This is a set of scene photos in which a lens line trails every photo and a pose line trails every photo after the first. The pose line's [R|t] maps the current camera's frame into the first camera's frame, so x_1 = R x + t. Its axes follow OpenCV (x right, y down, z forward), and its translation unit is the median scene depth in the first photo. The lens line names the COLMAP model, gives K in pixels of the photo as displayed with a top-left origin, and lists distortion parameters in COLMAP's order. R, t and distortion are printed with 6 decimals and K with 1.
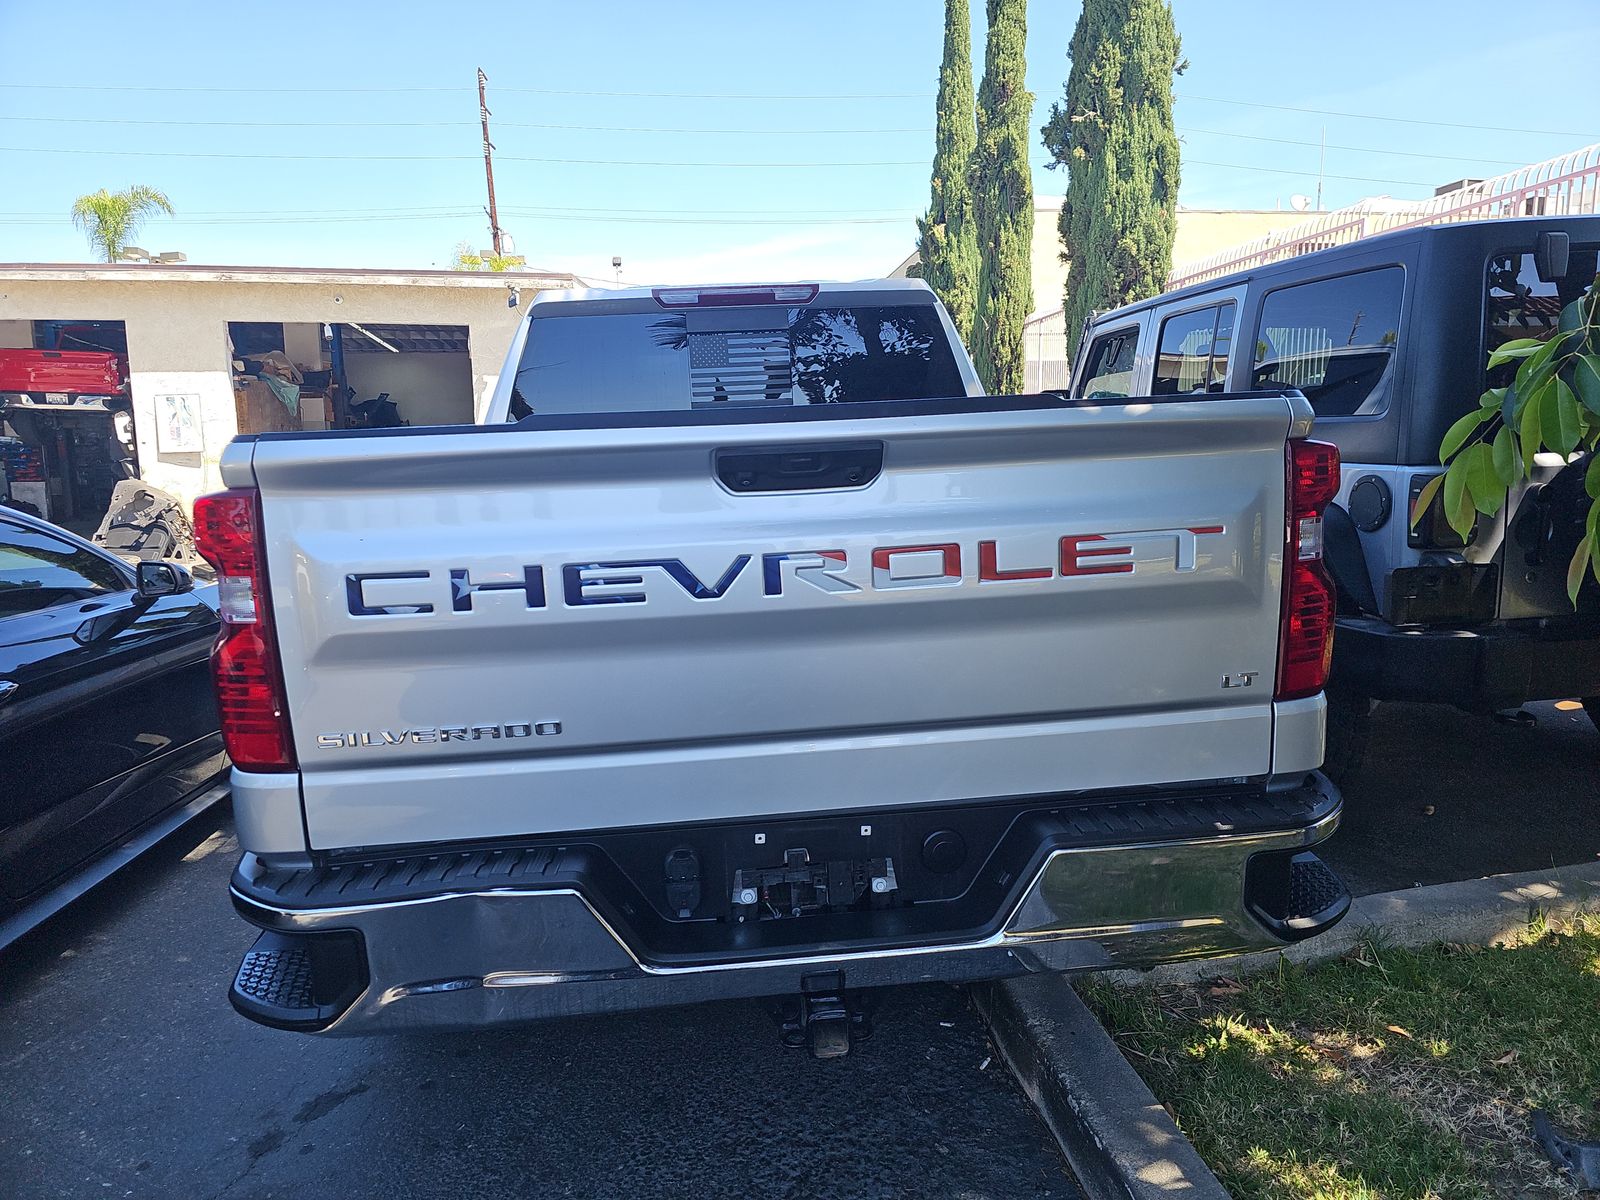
lens RADIAL K [[1093.0, 0, 804.0], [0, 1093.0, 660.0], [0, 0, 1]] dist [0.060580, -0.057983]
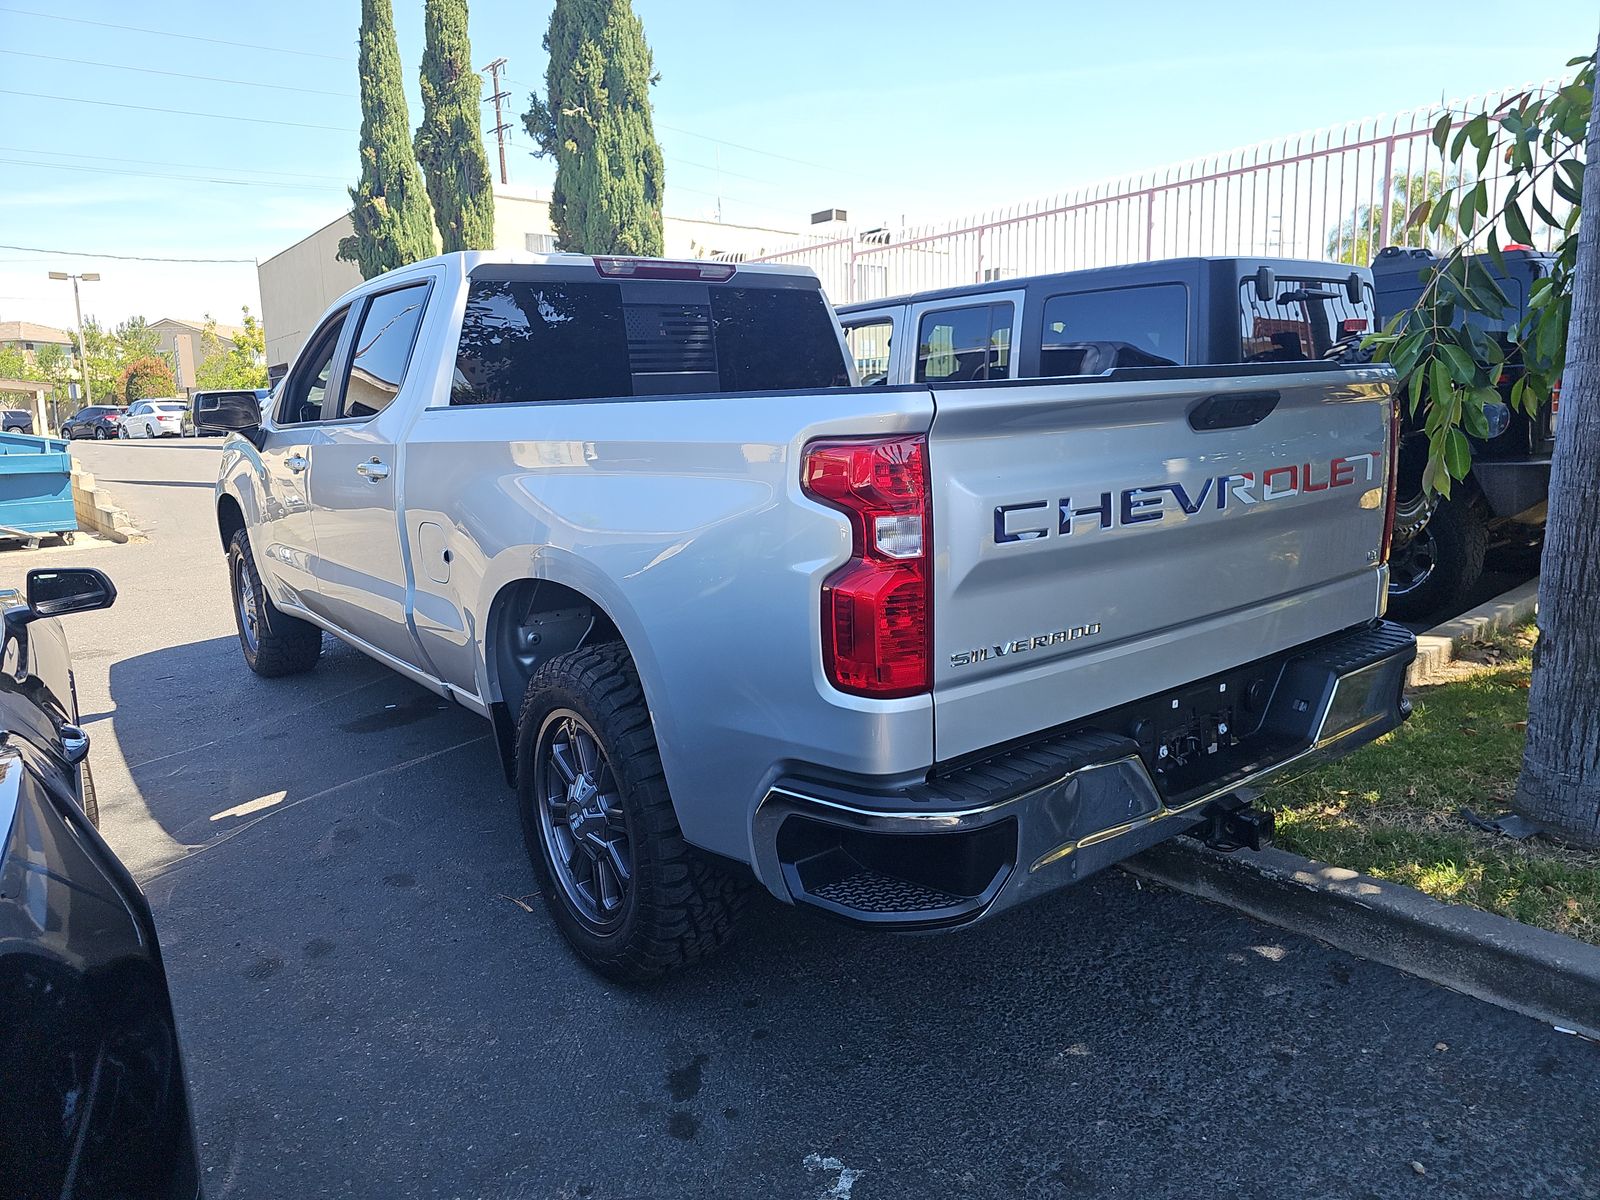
lens RADIAL K [[1093.0, 0, 804.0], [0, 1093.0, 660.0], [0, 0, 1]] dist [0.060580, -0.057983]
pose [[0.841920, -0.118305, 0.526474, -0.172961], [0.114114, 0.992639, 0.040570, 0.001621], [-0.527399, 0.025922, 0.849222, 0.020211]]
